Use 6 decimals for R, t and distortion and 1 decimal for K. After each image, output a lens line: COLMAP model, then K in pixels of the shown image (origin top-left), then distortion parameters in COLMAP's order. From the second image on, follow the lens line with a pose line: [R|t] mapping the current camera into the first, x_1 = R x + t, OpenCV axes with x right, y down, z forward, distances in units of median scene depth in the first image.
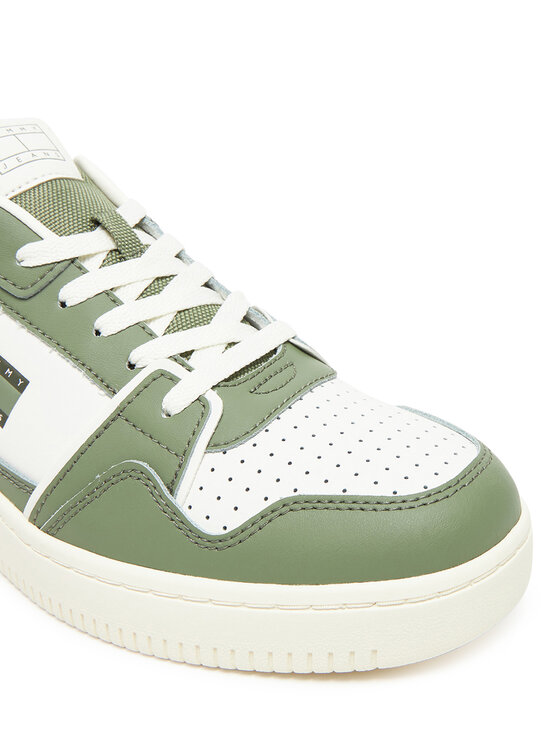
lens RADIAL K [[1104.2, 0, 284.5], [0, 1104.2, 372.4], [0, 0, 1]] dist [-0.124181, 0.000000]
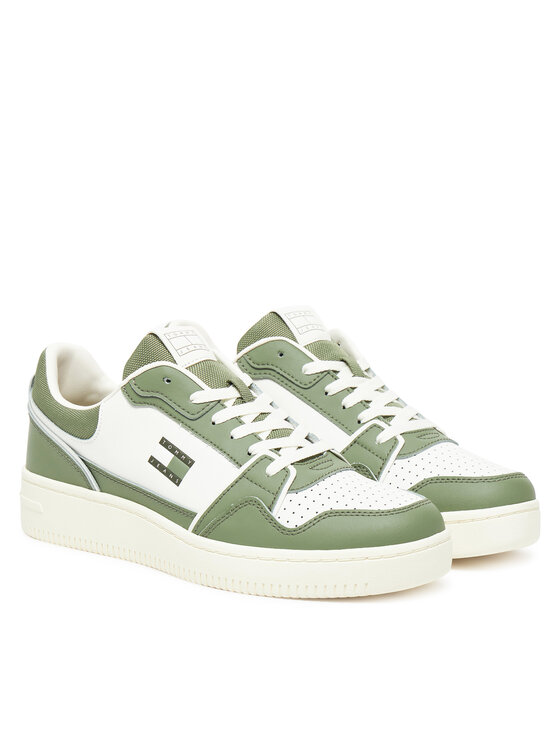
lens RADIAL K [[2060.7, 0, 279.4], [0, 2060.7, 373.0], [0, 0, 1]] dist [-0.189993, 0.000000]
pose [[0.999315, 0.030541, -0.020917, -0.013056], [-0.034154, 0.978615, -0.202843, 0.594134], [0.014275, 0.203419, 0.978988, -2.613373]]
